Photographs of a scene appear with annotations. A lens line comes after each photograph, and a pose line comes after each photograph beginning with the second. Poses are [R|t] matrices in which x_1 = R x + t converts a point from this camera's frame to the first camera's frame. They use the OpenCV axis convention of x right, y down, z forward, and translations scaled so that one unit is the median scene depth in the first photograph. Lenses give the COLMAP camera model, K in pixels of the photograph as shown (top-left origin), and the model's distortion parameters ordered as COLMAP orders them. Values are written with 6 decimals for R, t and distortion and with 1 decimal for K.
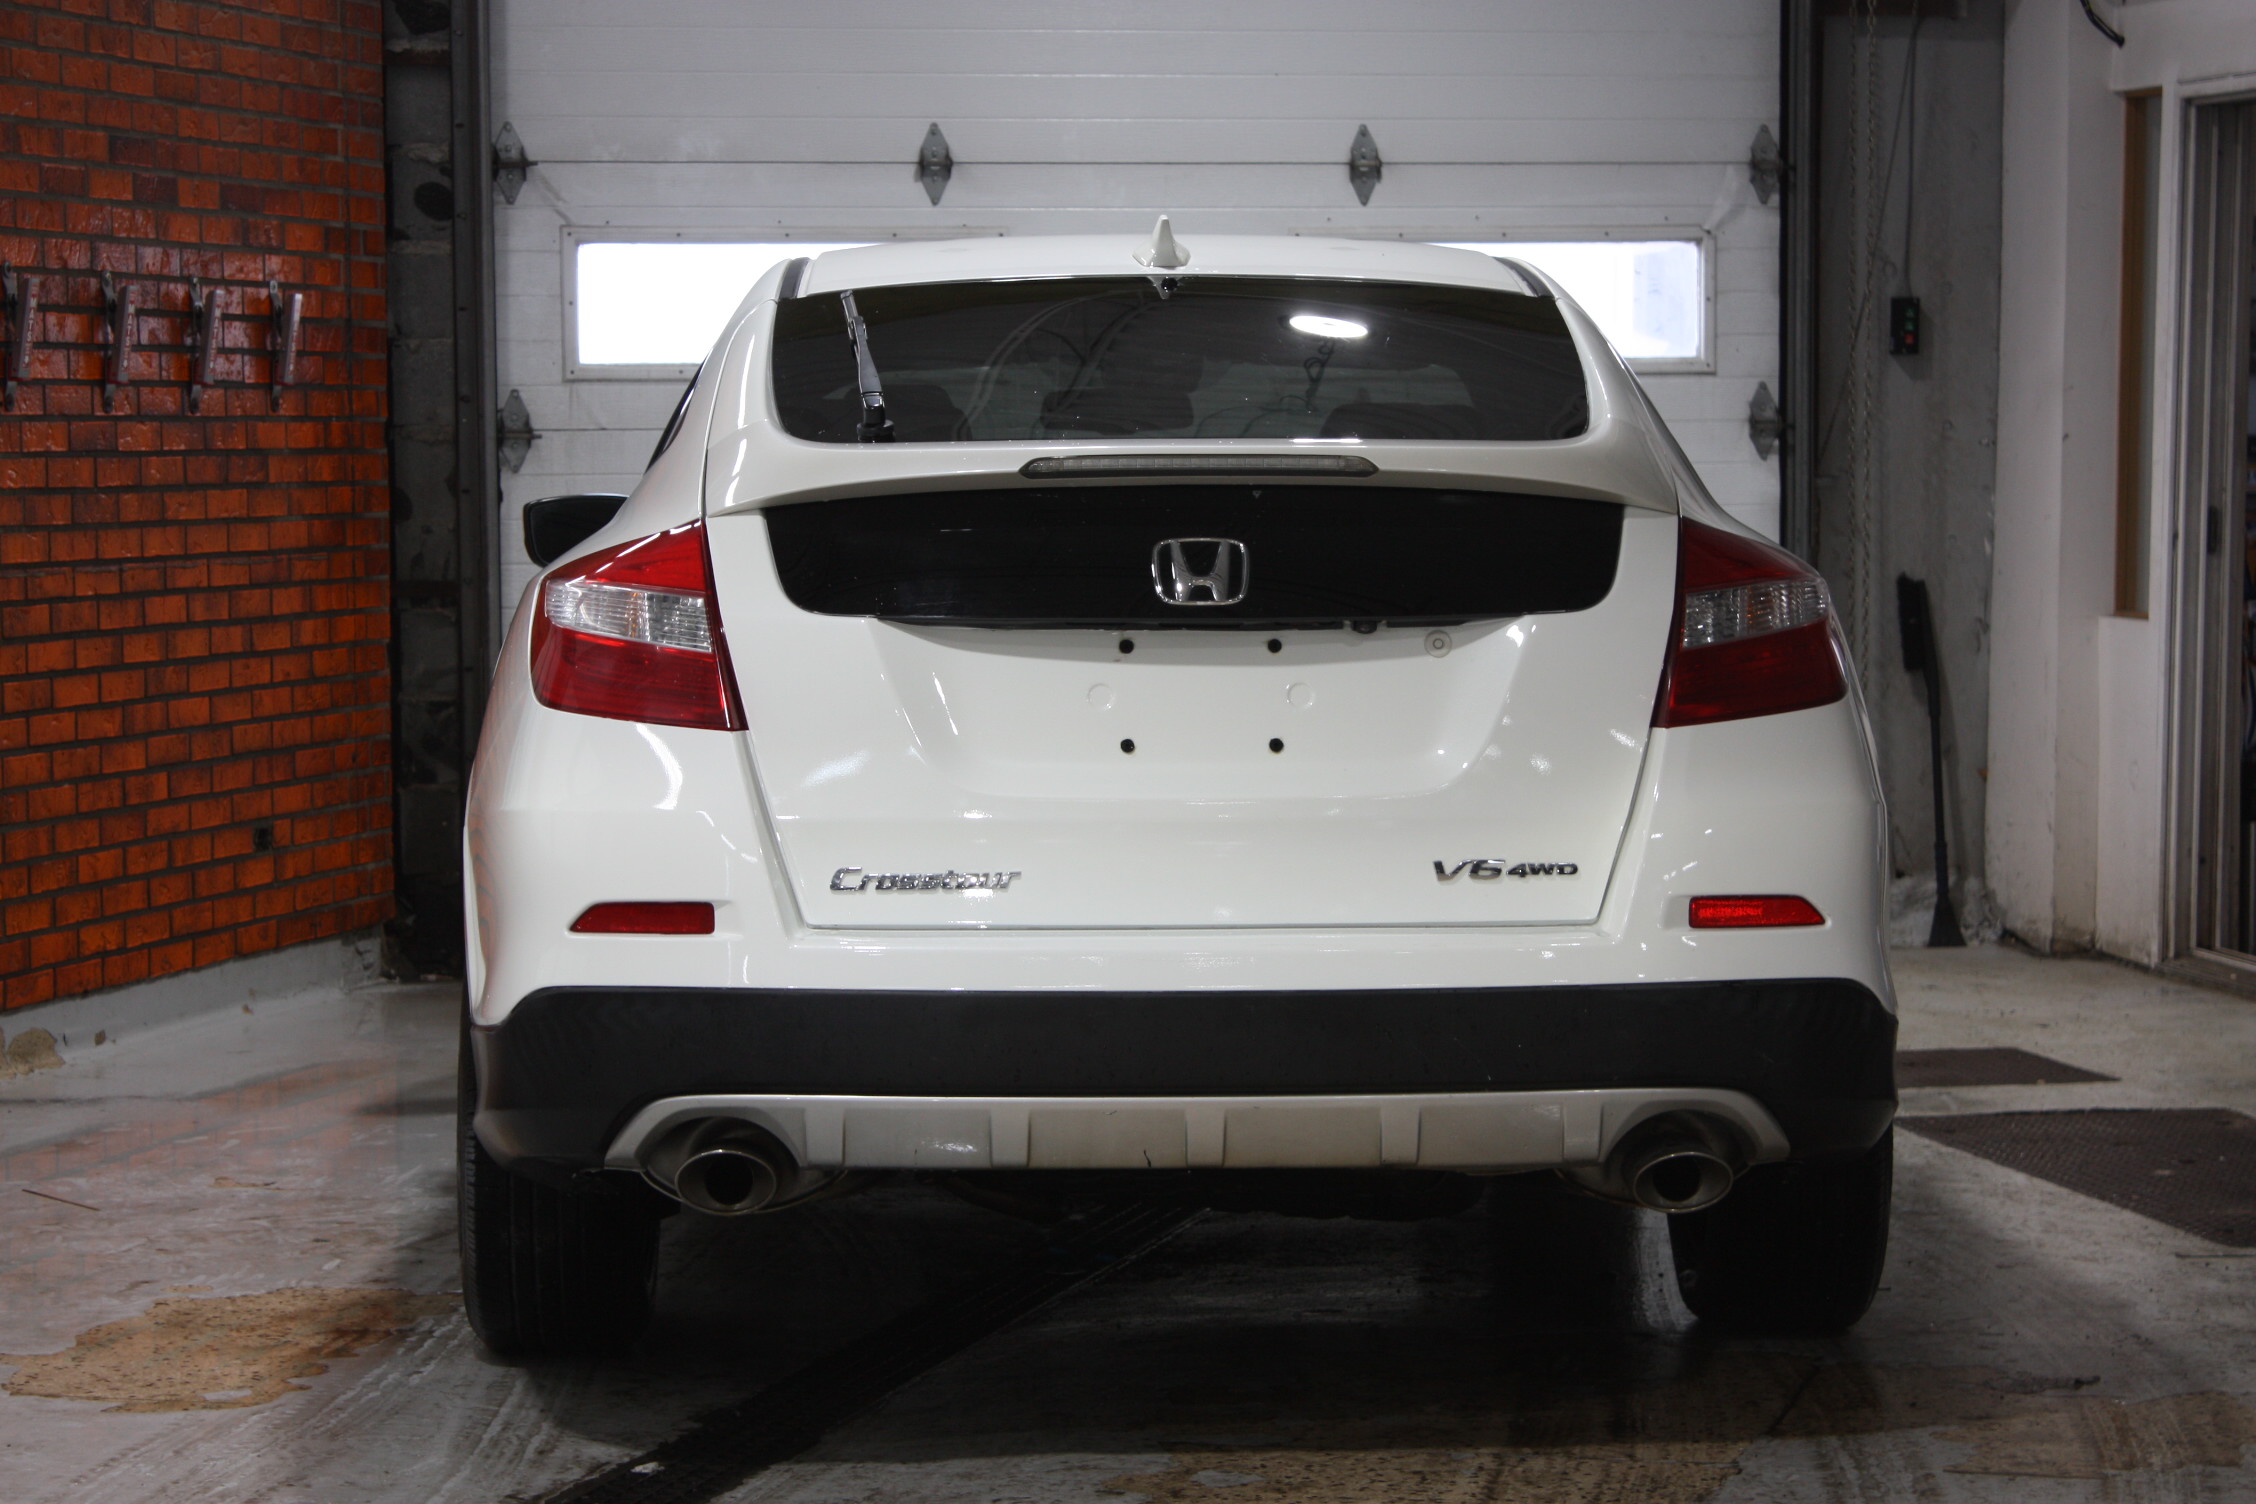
lens RADIAL K [[5669.9, 0, 1128.0], [0, 5669.9, 752.0], [0, 0, 1]] dist [0.026786, 0.291824]
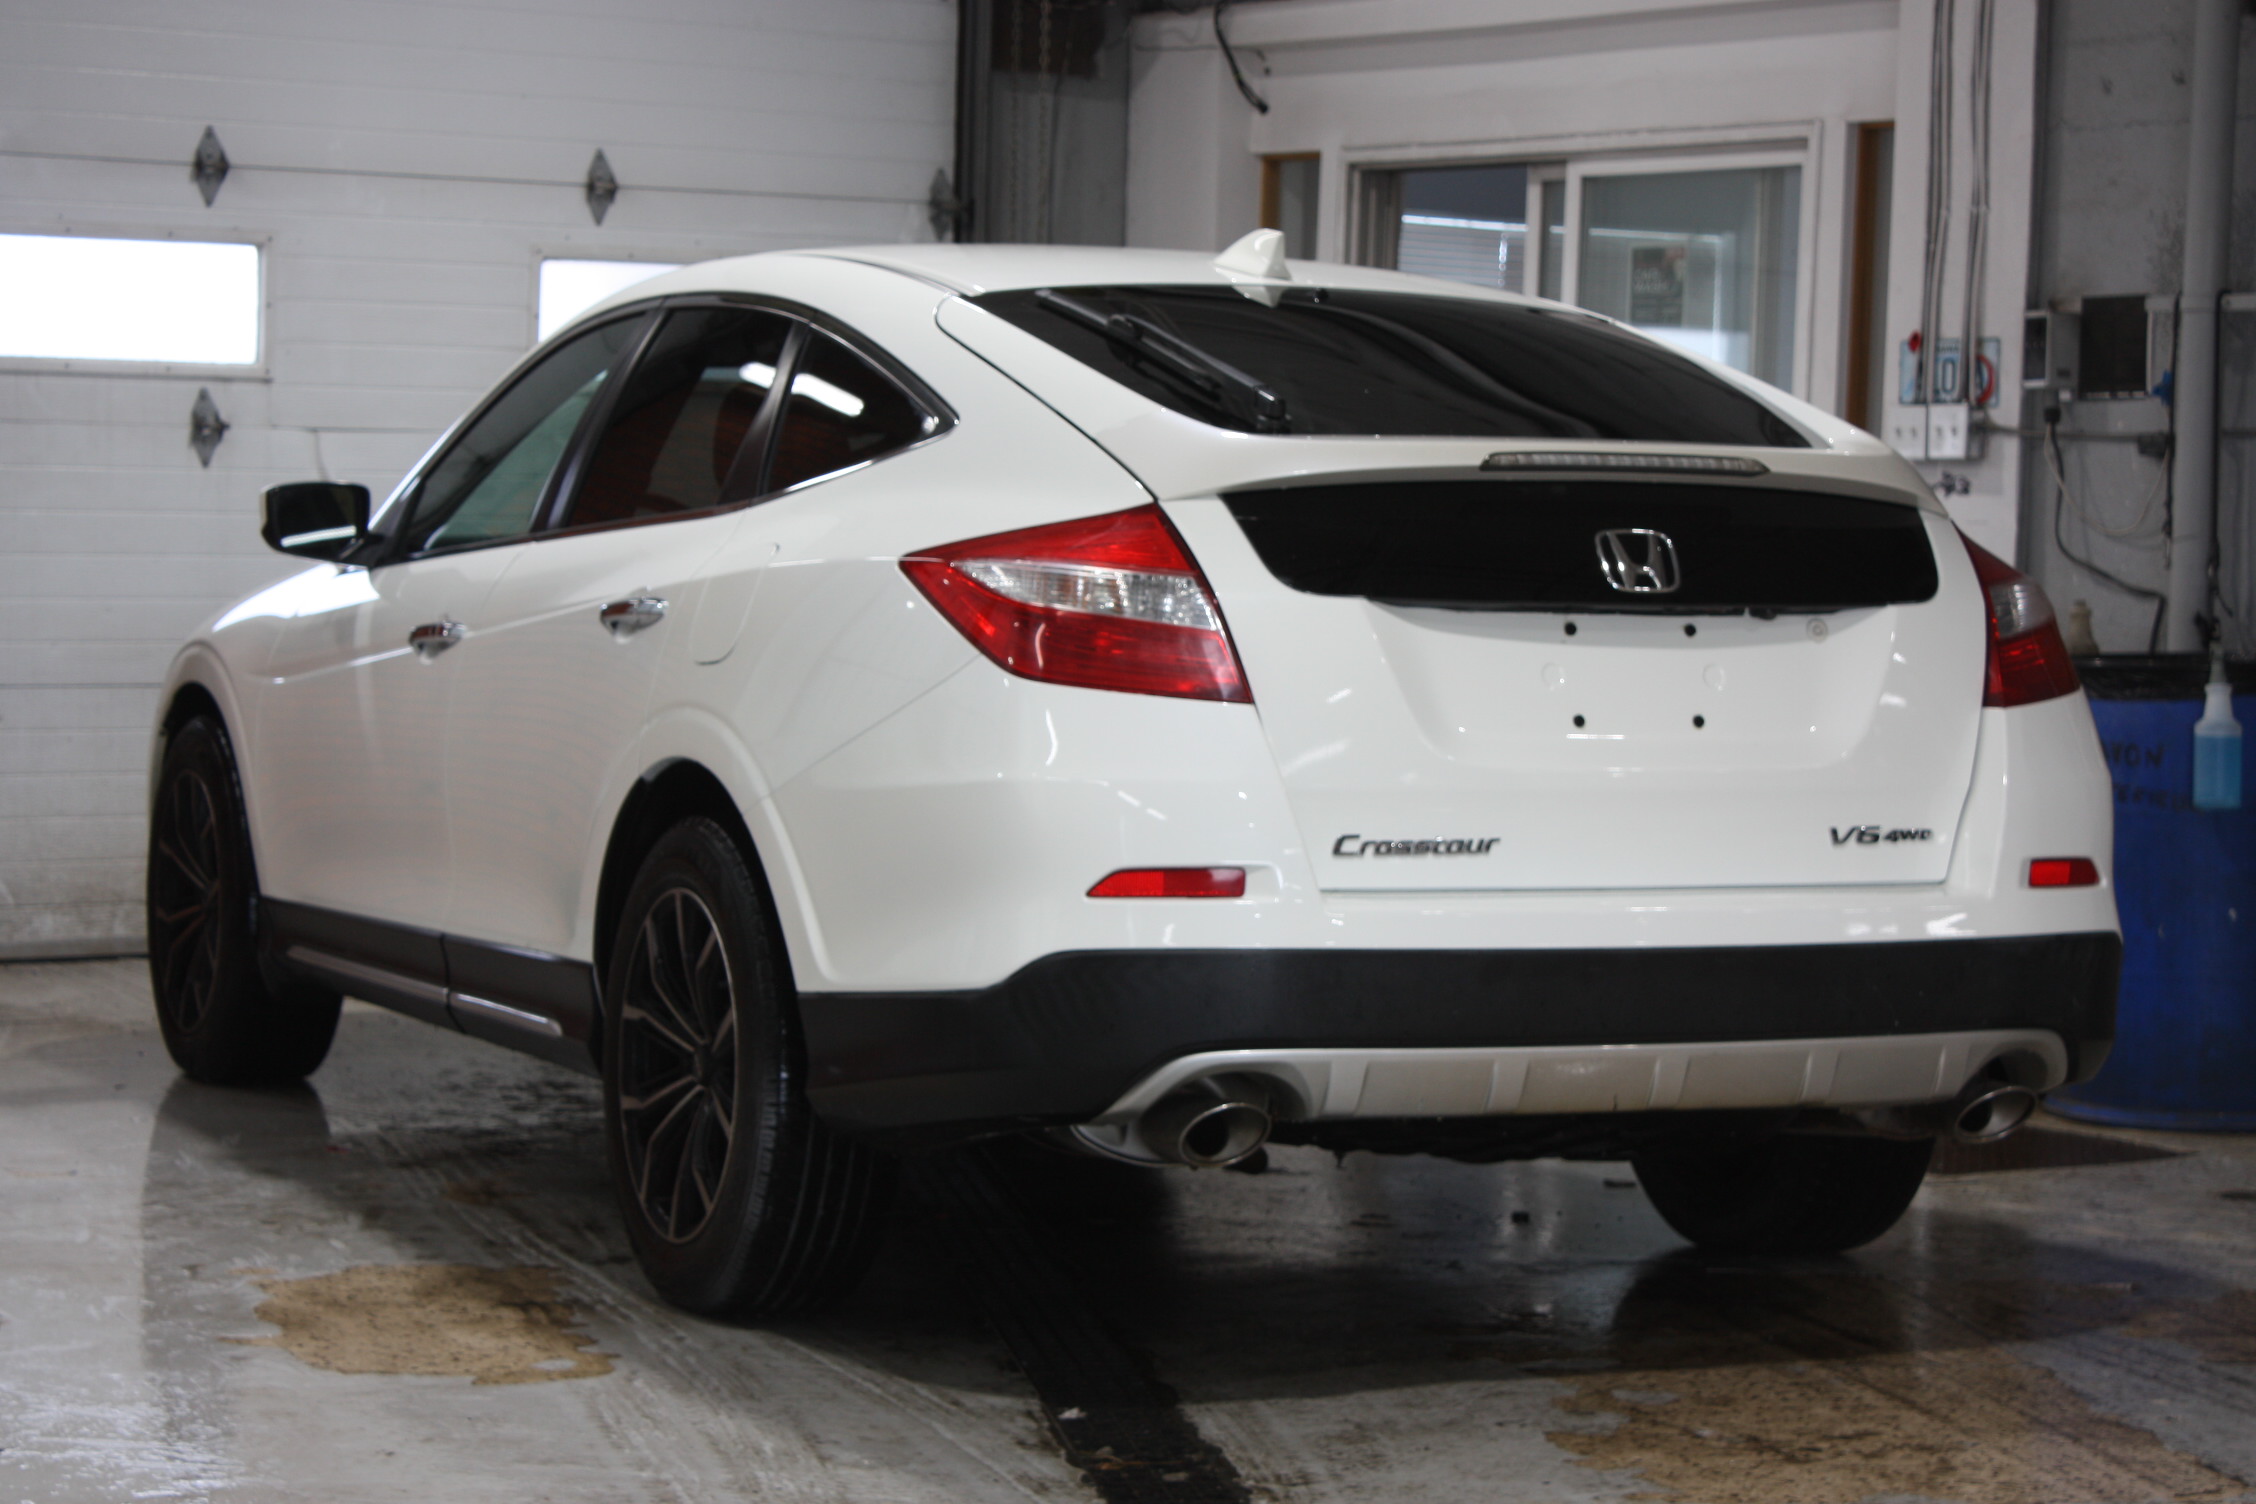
lens RADIAL K [[5311.8, 0, 1128.0], [0, 5311.8, 752.0], [0, 0, 1]] dist [0.071509, 0.143746]
pose [[0.918493, 0.004602, 0.395410, -0.302383], [-0.003092, 0.999985, -0.004457, 0.006042], [-0.395425, 0.002871, 0.918494, 0.066712]]
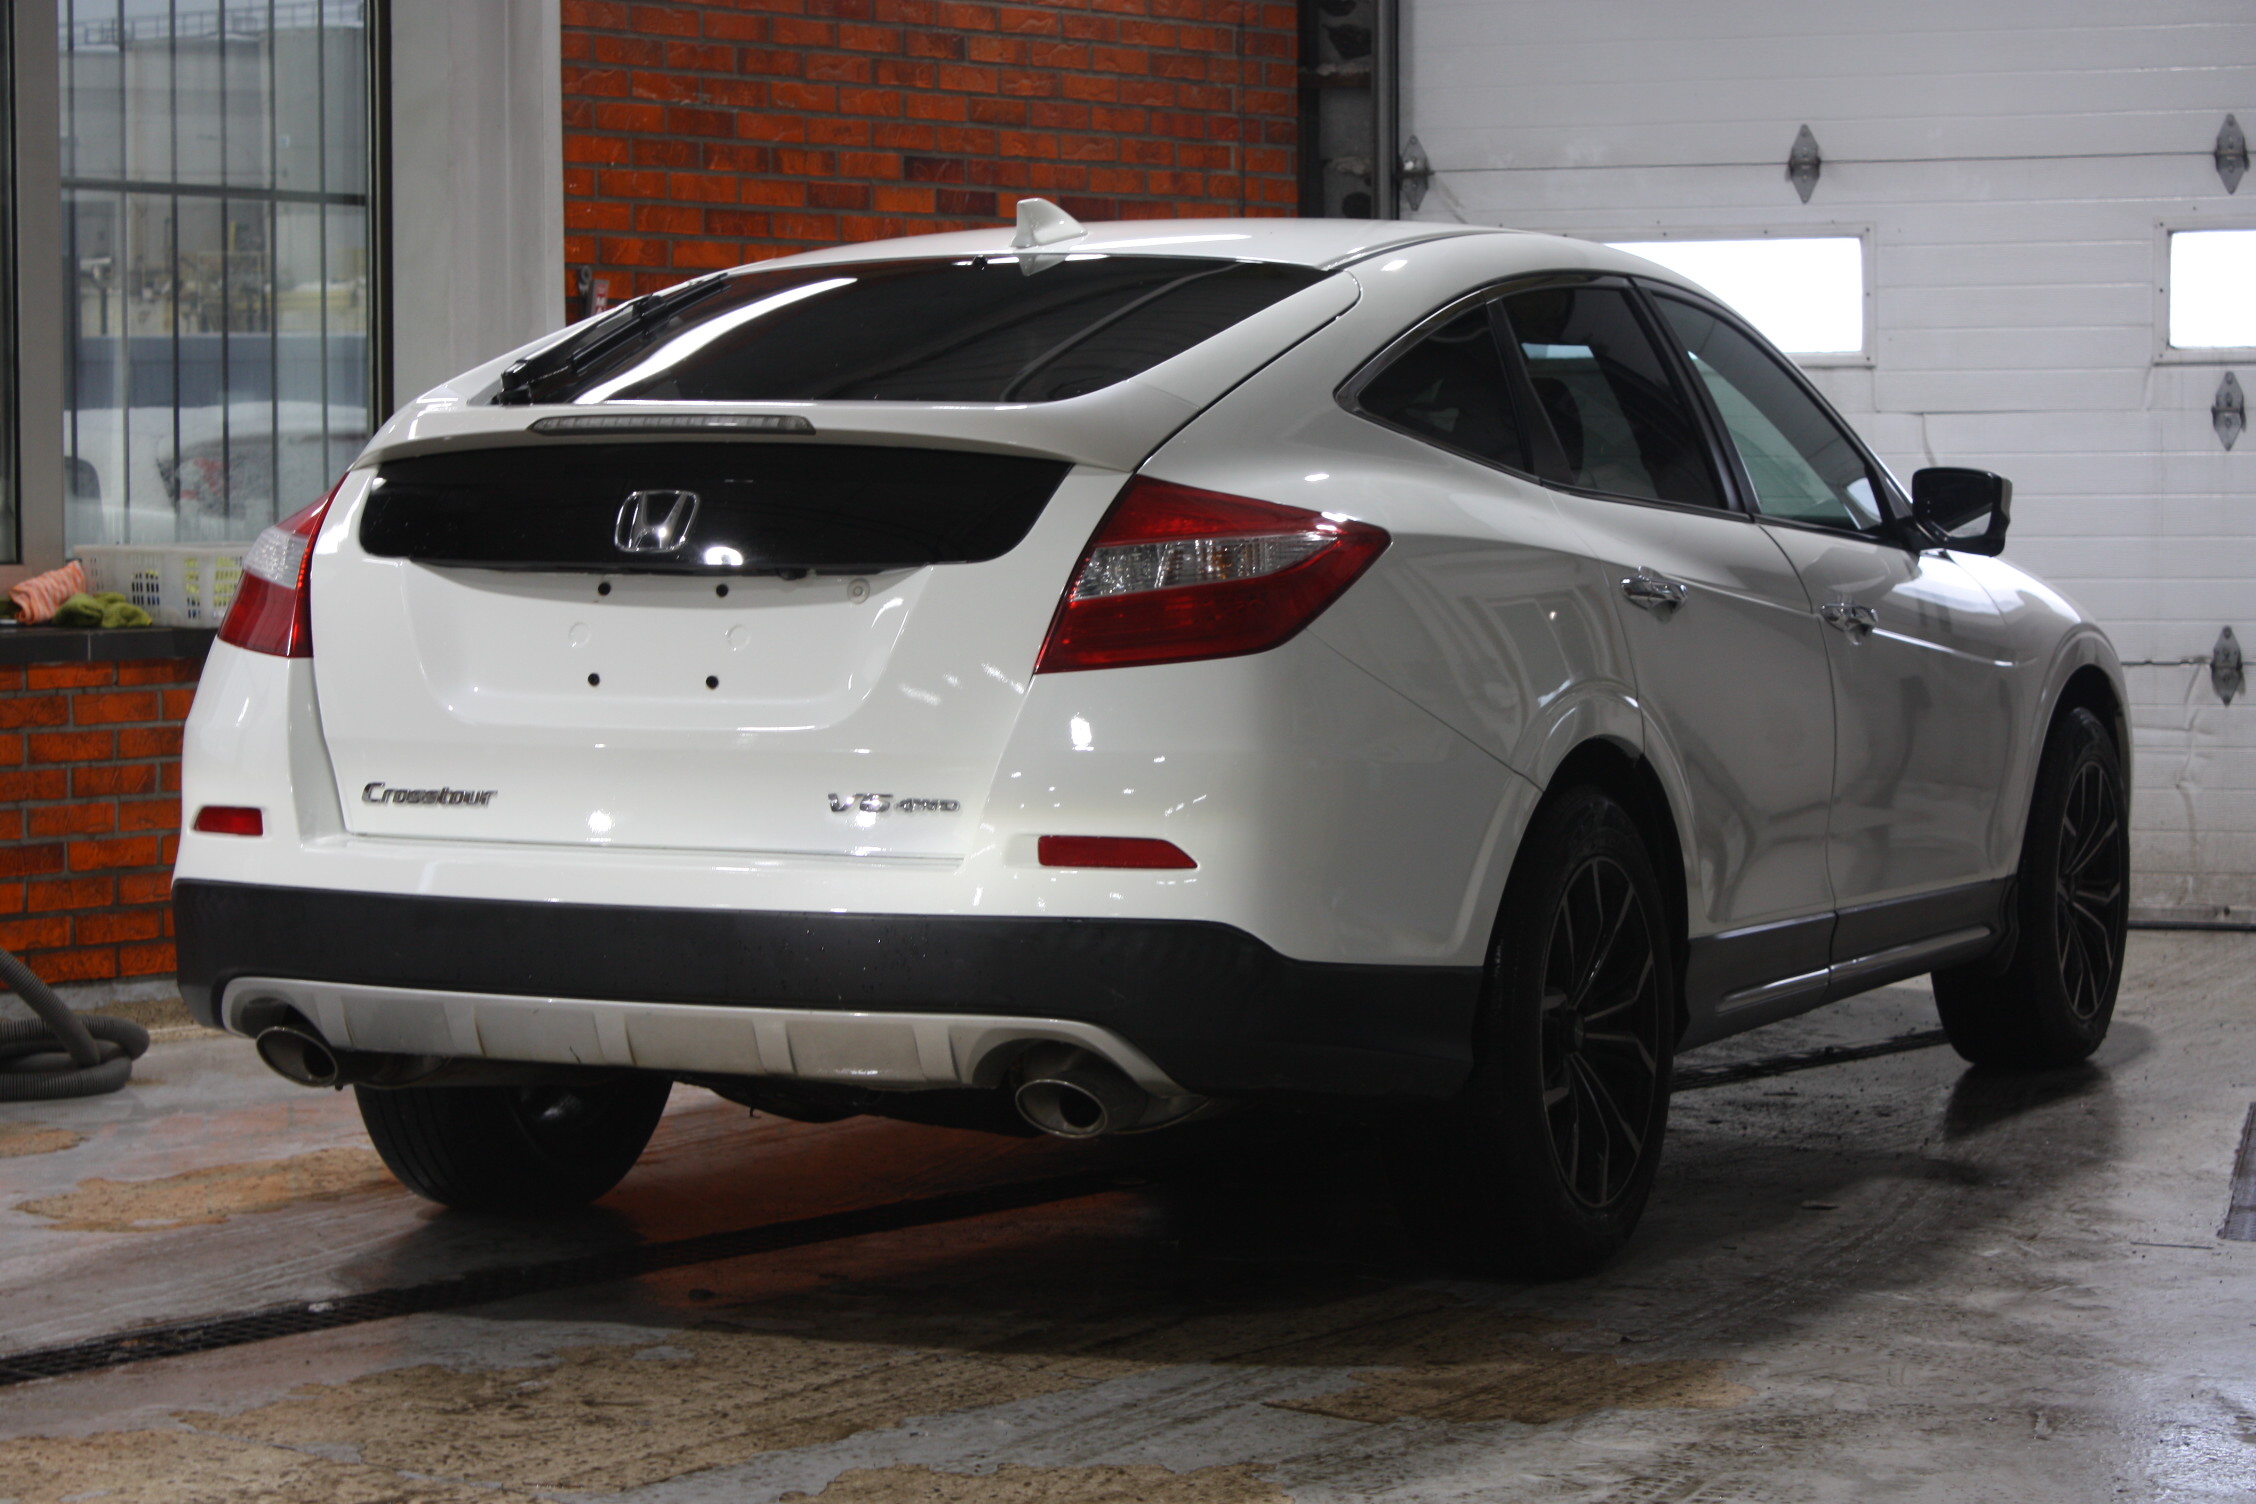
lens RADIAL K [[5075.7, 0, 1128.0], [0, 5075.7, 752.0], [0, 0, 1]] dist [0.137331, -0.529921]
pose [[0.886958, 0.029482, -0.460908, 0.344420], [-0.027725, 0.999560, 0.010583, -0.000192], [0.461017, 0.003392, 0.887385, 0.110846]]
